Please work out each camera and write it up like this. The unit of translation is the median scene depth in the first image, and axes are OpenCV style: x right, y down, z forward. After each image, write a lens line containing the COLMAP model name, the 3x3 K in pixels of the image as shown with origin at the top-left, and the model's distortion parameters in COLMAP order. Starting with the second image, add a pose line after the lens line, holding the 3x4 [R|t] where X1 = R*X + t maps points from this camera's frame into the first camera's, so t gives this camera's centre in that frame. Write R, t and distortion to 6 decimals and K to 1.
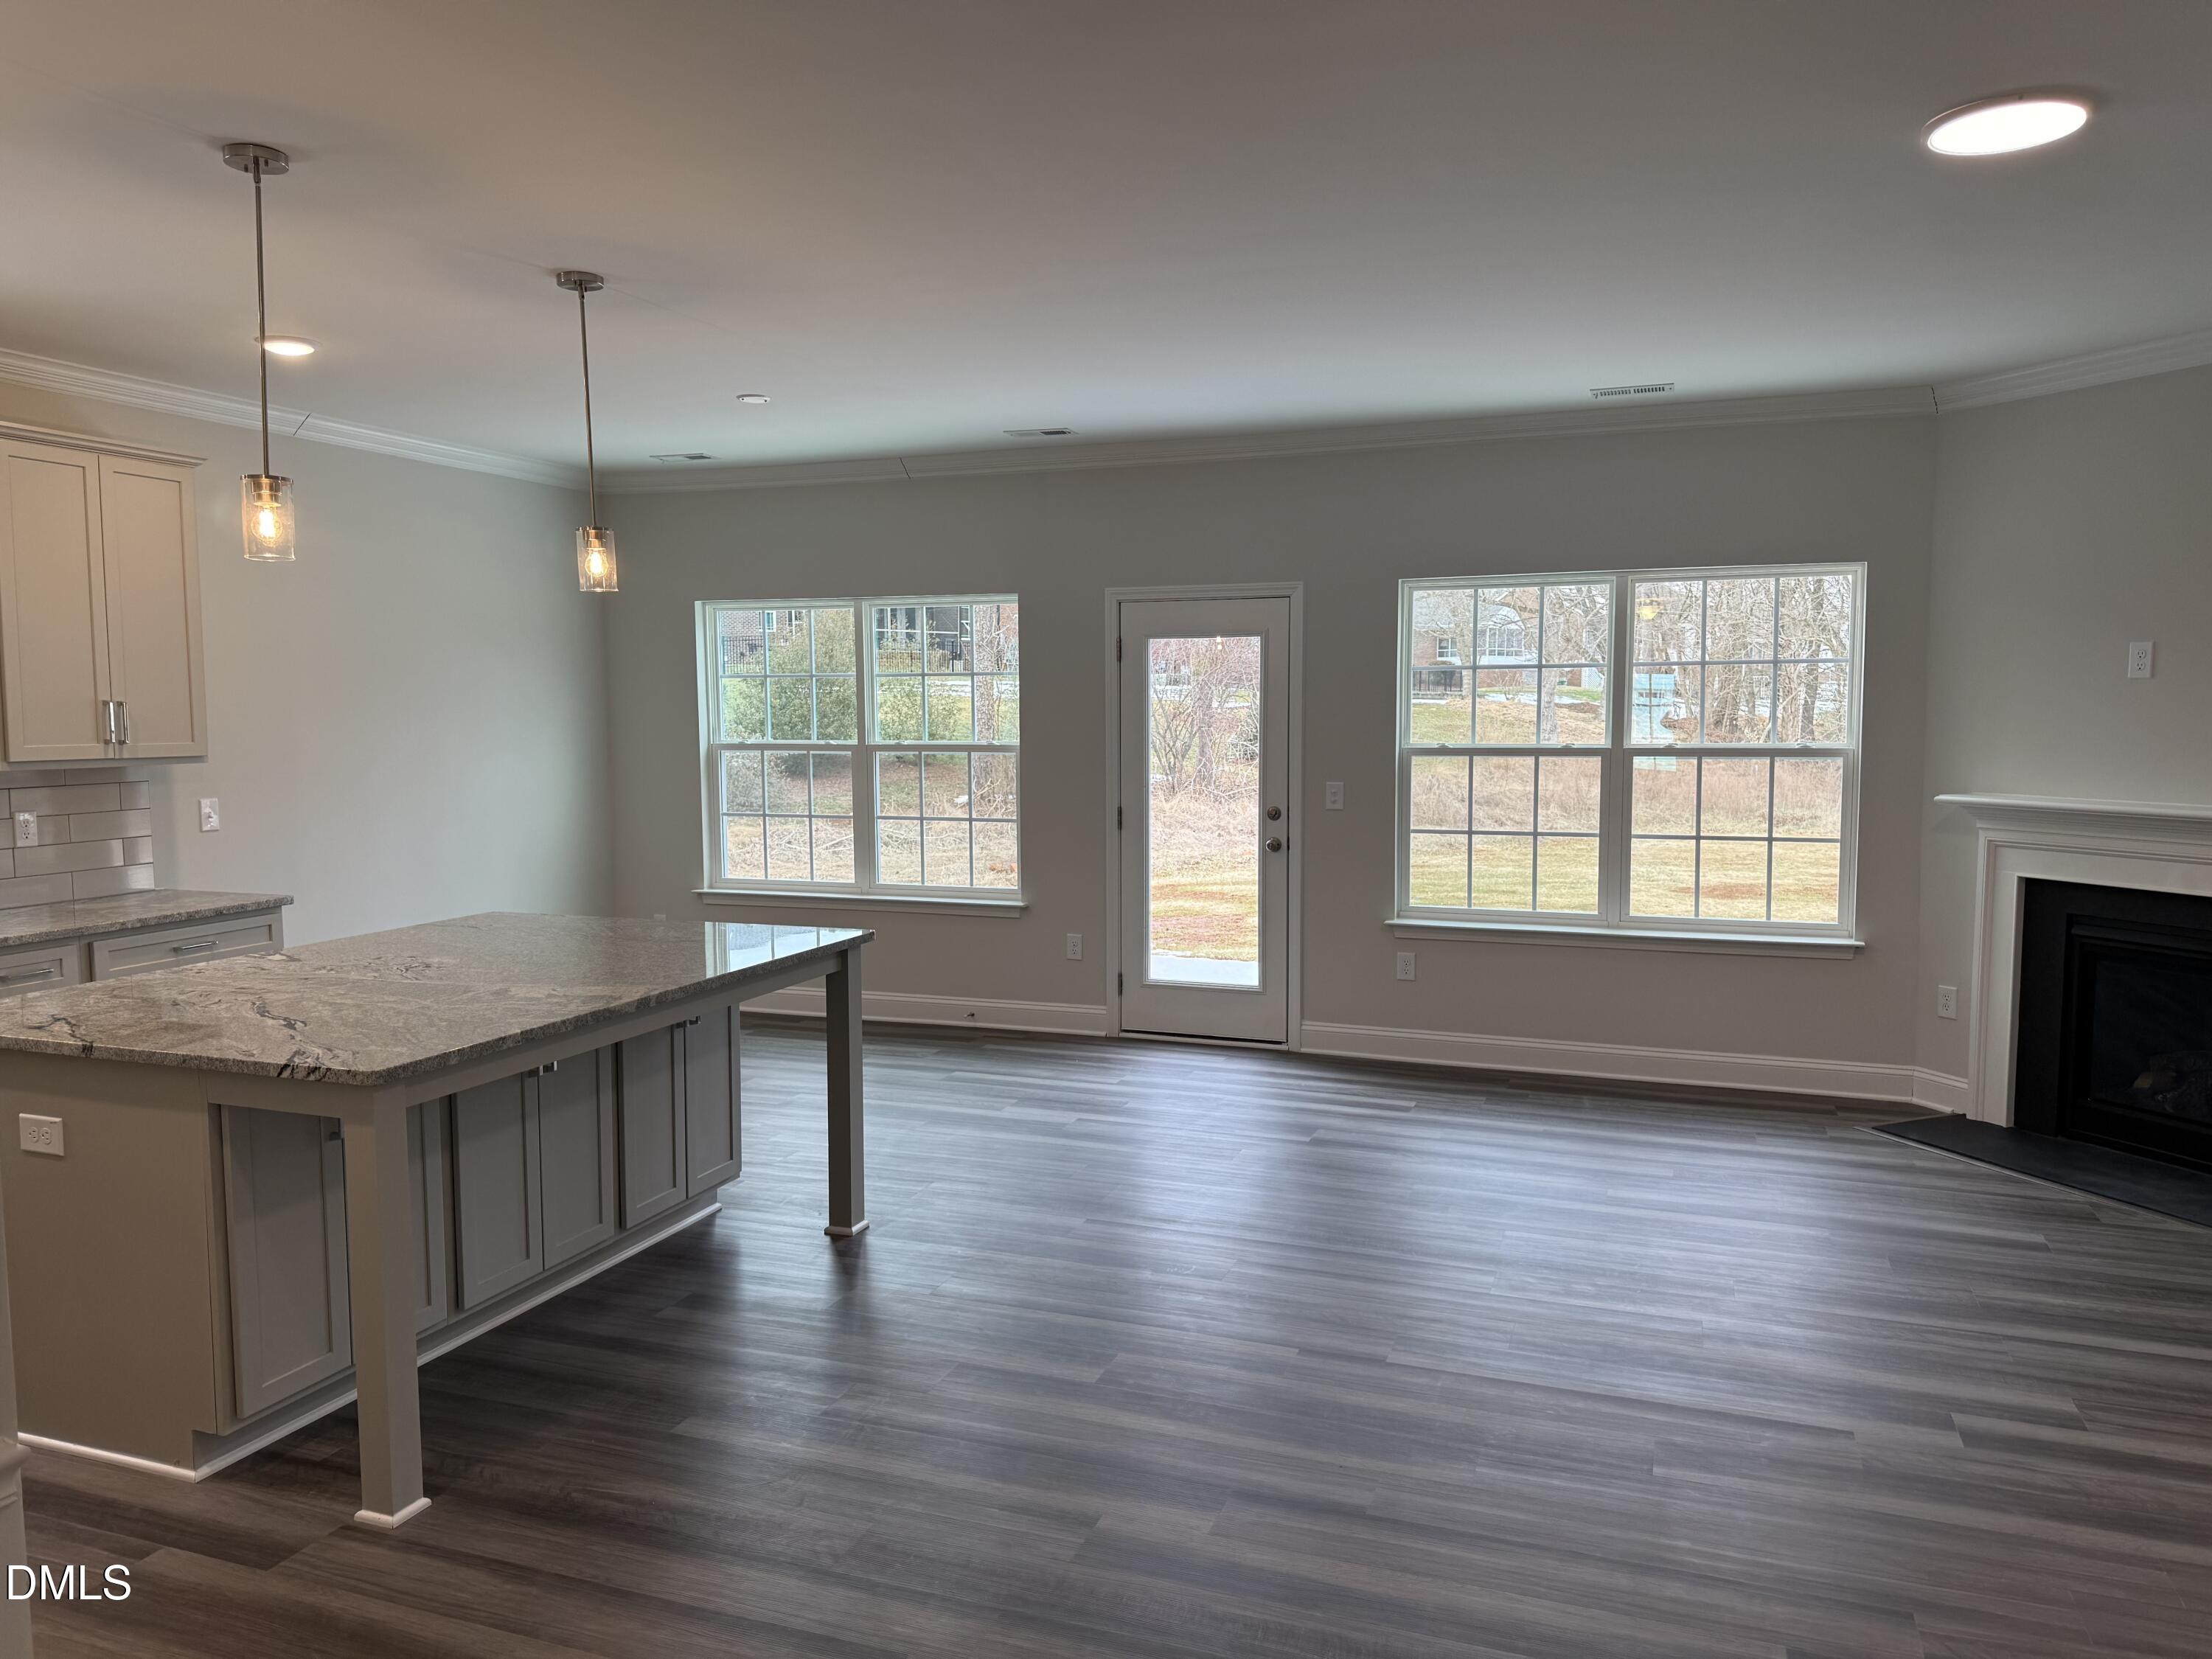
lens RADIAL K [[1570.7, 0, 1106.0], [0, 1570.7, 829.5], [0, 0, 1]] dist [0.003027, -0.002243]
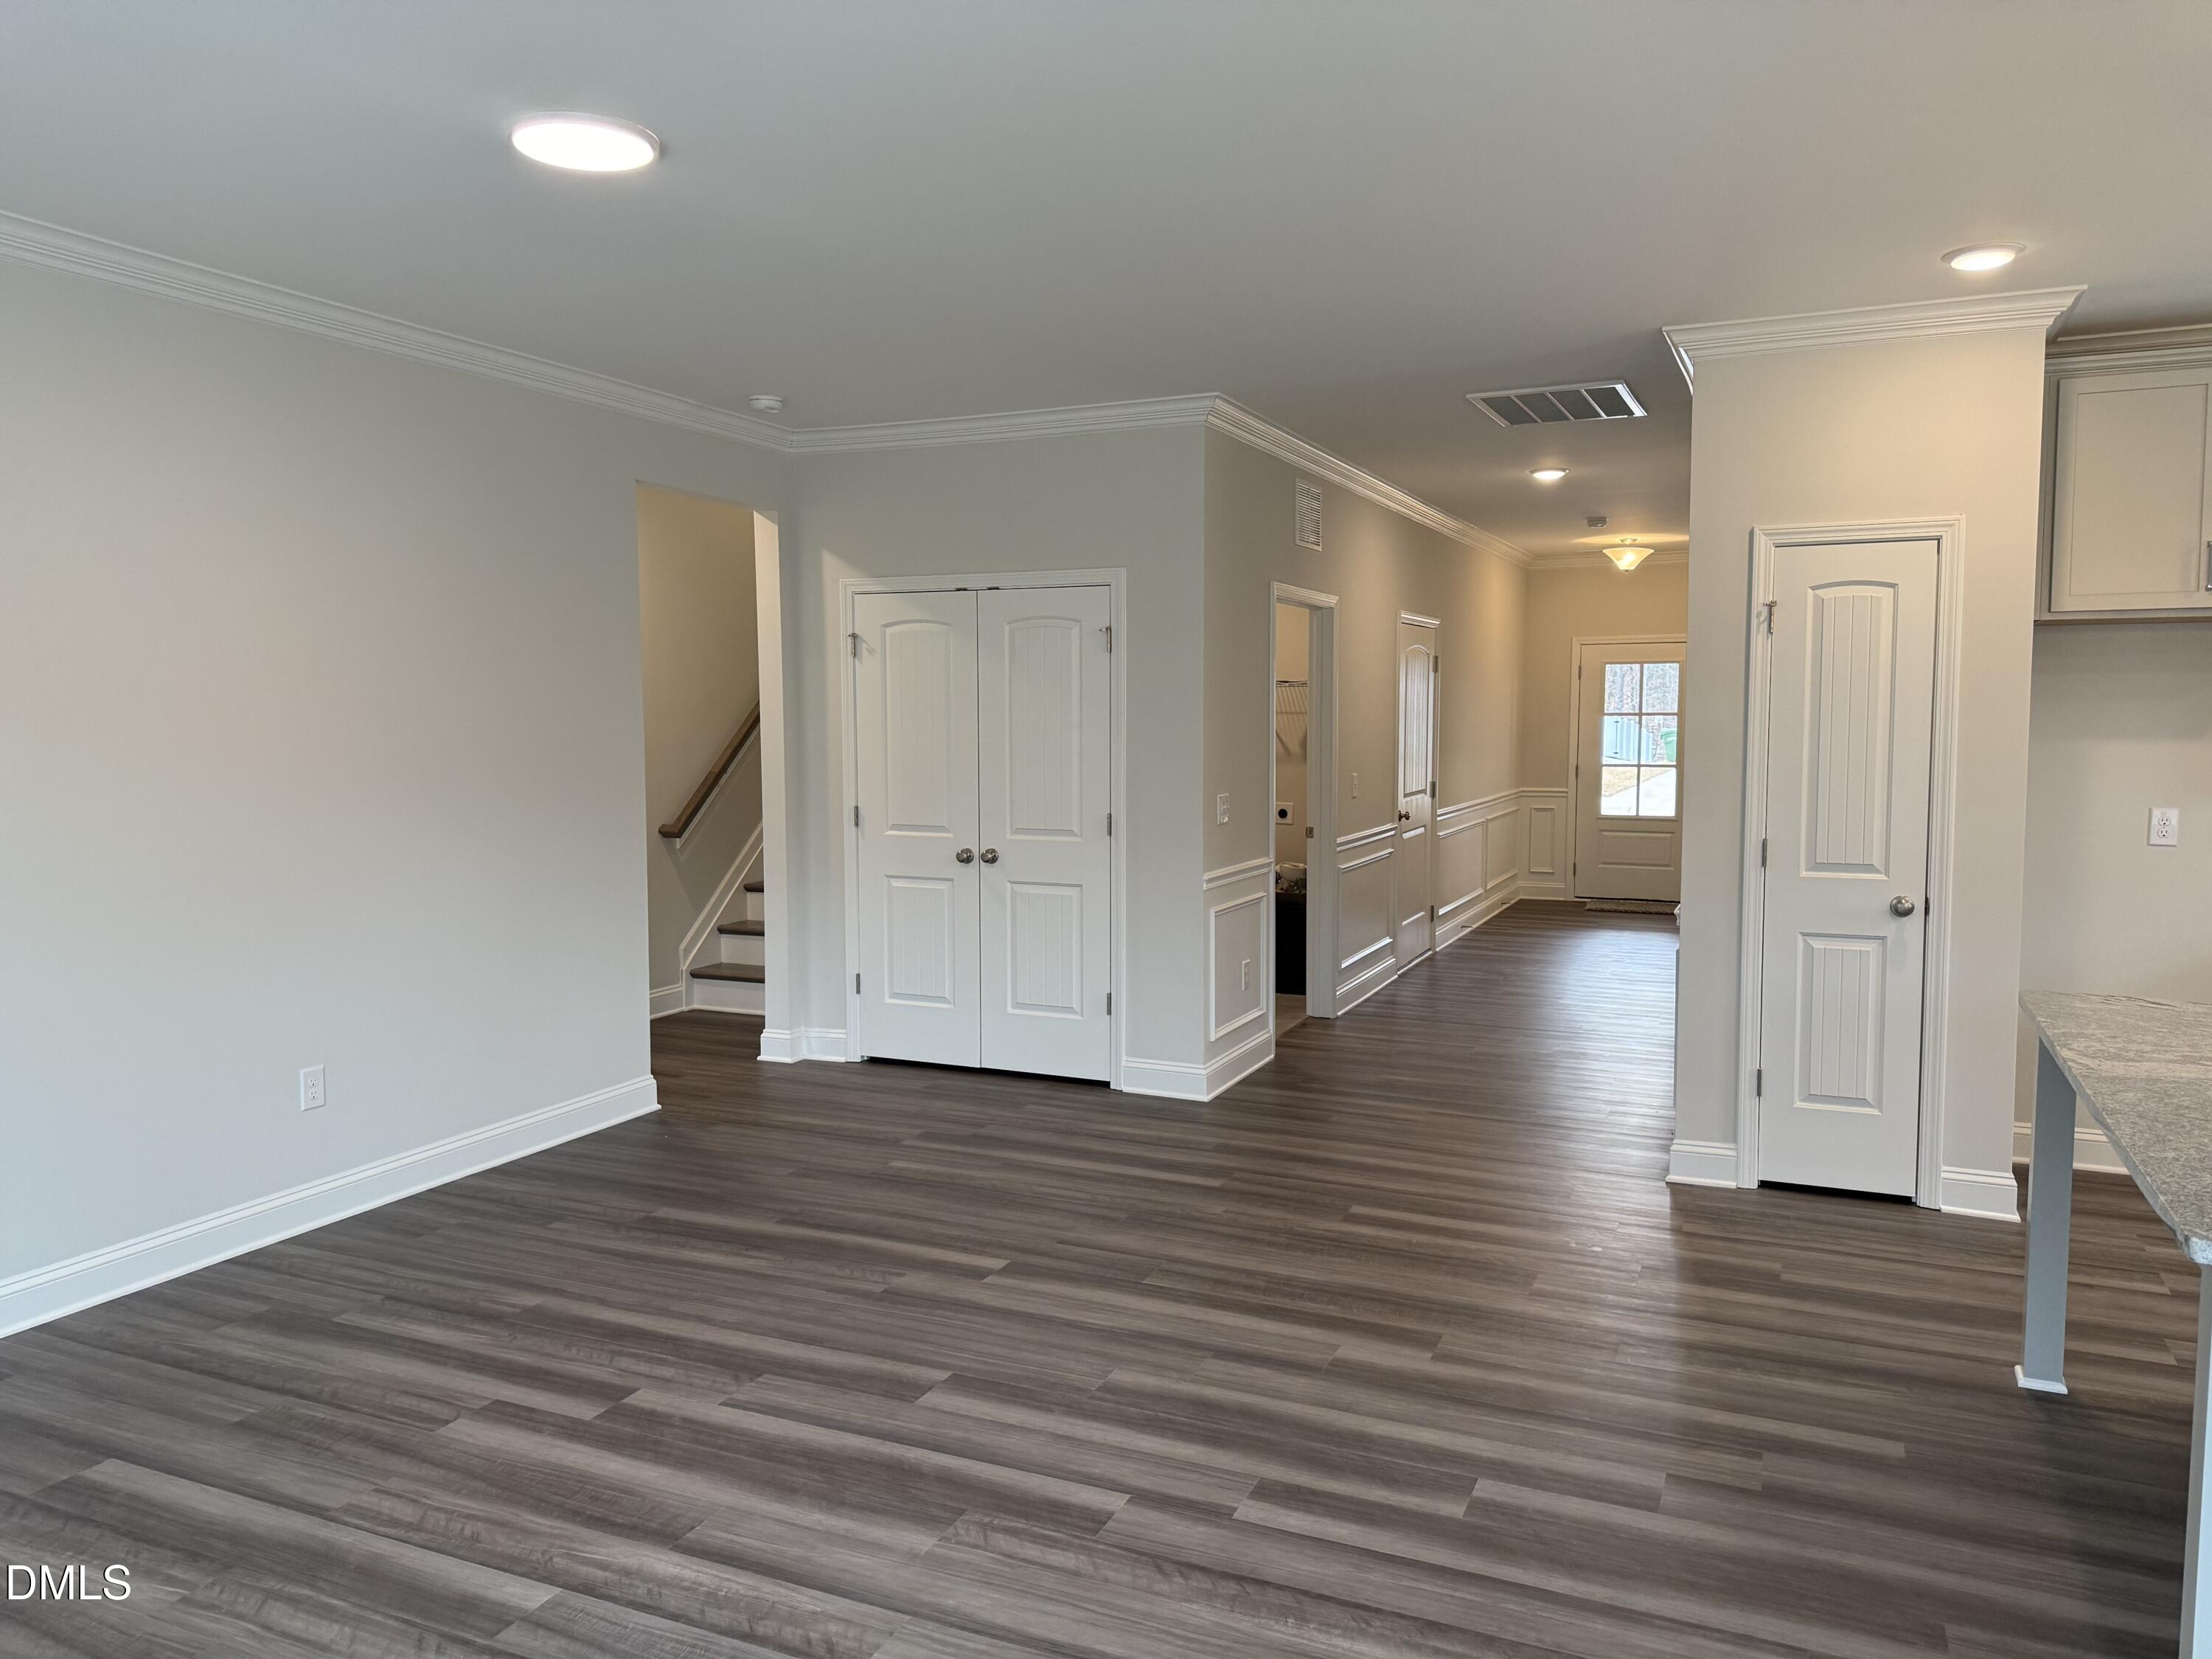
lens RADIAL K [[1570.7, 0, 1106.0], [0, 1570.7, 829.5], [0, 0, 1]] dist [0.003027, -0.002243]
pose [[-0.997212, -0.001714, 0.074595, 0.111590], [0.009712, 0.988250, 0.152539, -0.114323], [-0.073980, 0.152838, -0.985478, 1.515724]]
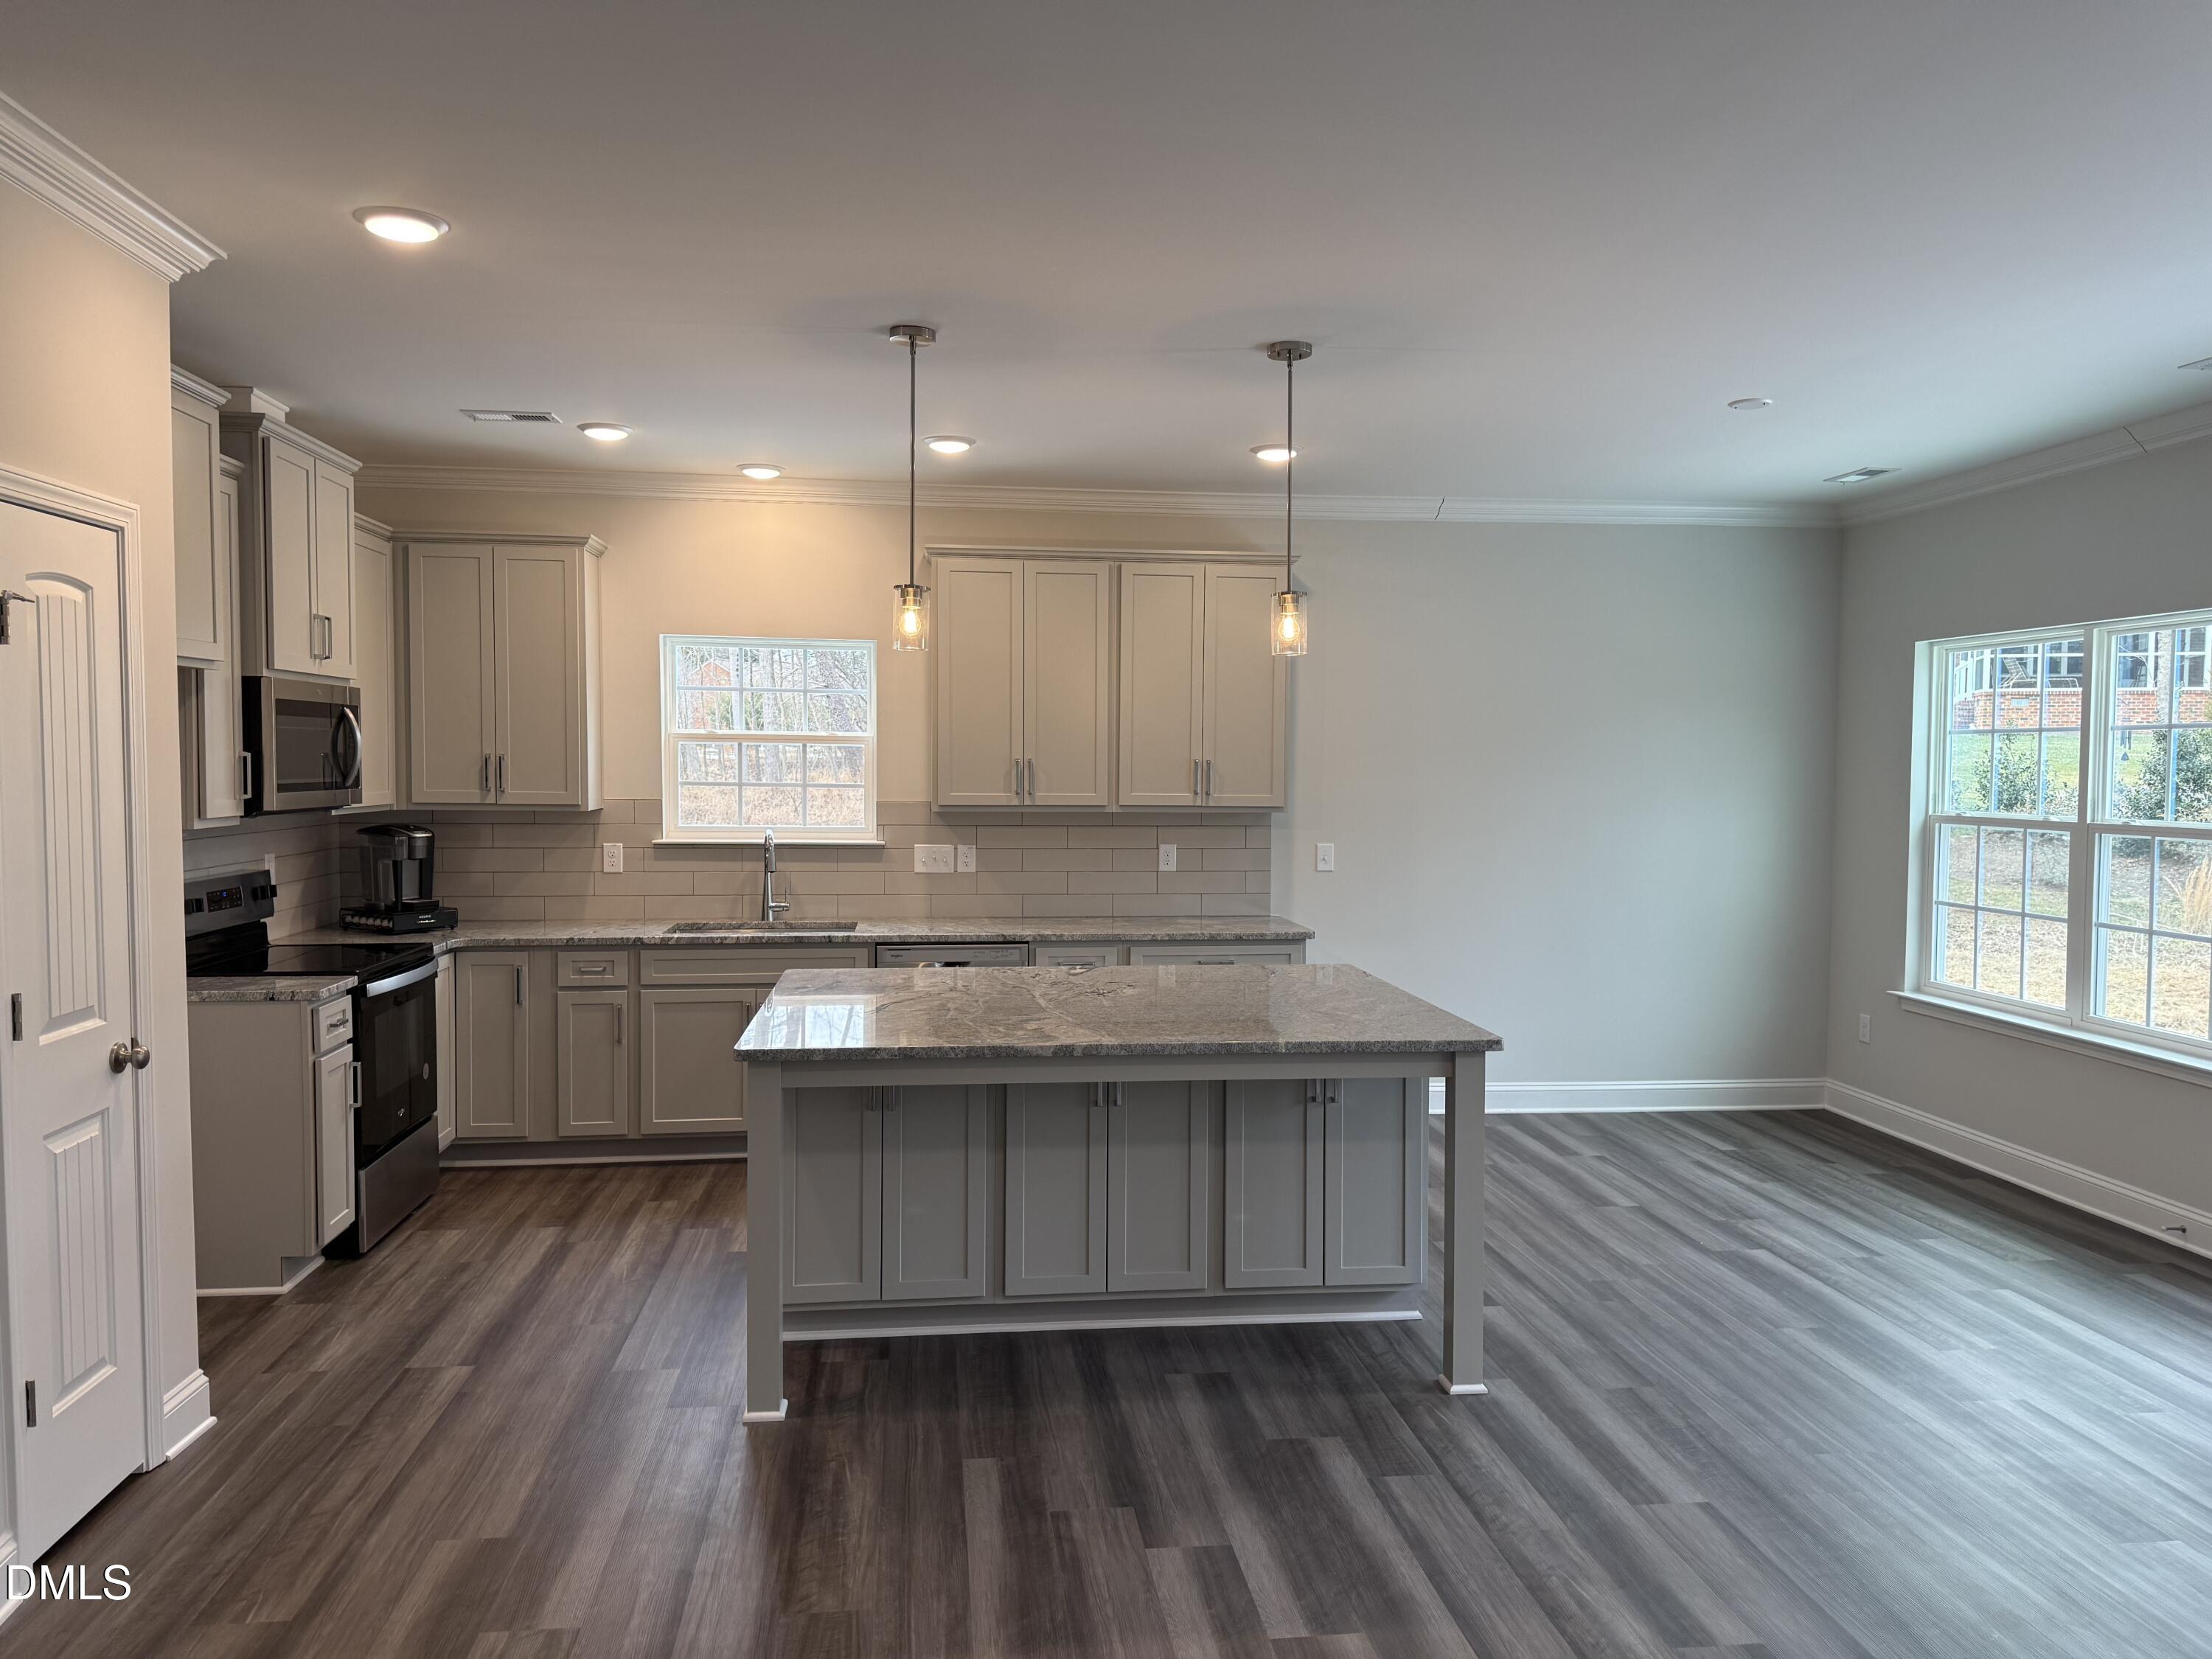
lens RADIAL K [[1541.2, 0, 1106.0], [0, 1541.2, 829.5], [0, 0, 1]] dist [0.075852, -0.092245]
pose [[0.448500, 0.046865, -0.892554, 0.524179], [-0.078553, 0.996827, 0.012869, -0.043790], [0.890324, 0.064341, 0.450758, 0.461415]]
